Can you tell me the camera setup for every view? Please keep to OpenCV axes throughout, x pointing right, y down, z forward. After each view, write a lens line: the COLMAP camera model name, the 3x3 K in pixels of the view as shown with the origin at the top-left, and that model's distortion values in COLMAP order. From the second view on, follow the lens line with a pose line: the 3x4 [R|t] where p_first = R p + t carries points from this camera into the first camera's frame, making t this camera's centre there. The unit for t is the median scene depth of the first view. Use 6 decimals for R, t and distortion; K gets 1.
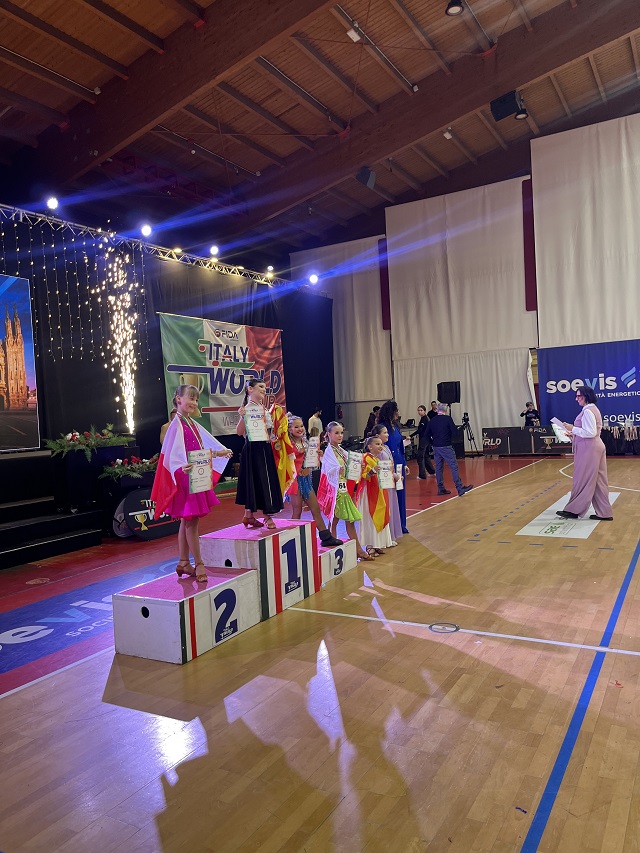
lens RADIAL K [[641.3, 0, 316.6], [0, 641.3, 431.0], [0, 0, 1]] dist [0.051878, -0.070943]
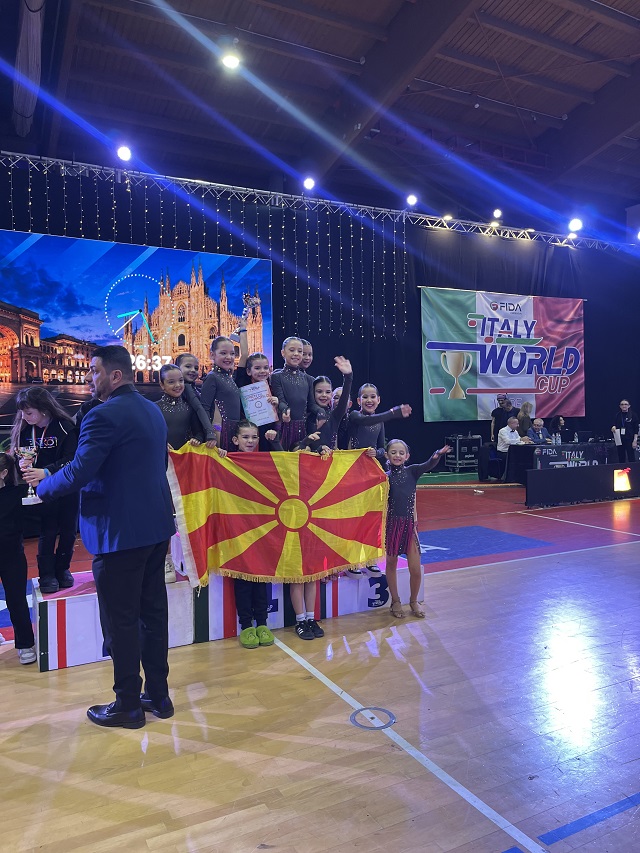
lens RADIAL K [[641.3, 0, 327.3], [0, 641.3, 430.2], [0, 0, 1]] dist [0.051878, -0.070943]
pose [[0.846687, 0.067093, -0.527844, 0.151100], [-0.050920, 0.997682, 0.045136, -0.008284], [0.529649, -0.011338, 0.848141, 0.121250]]
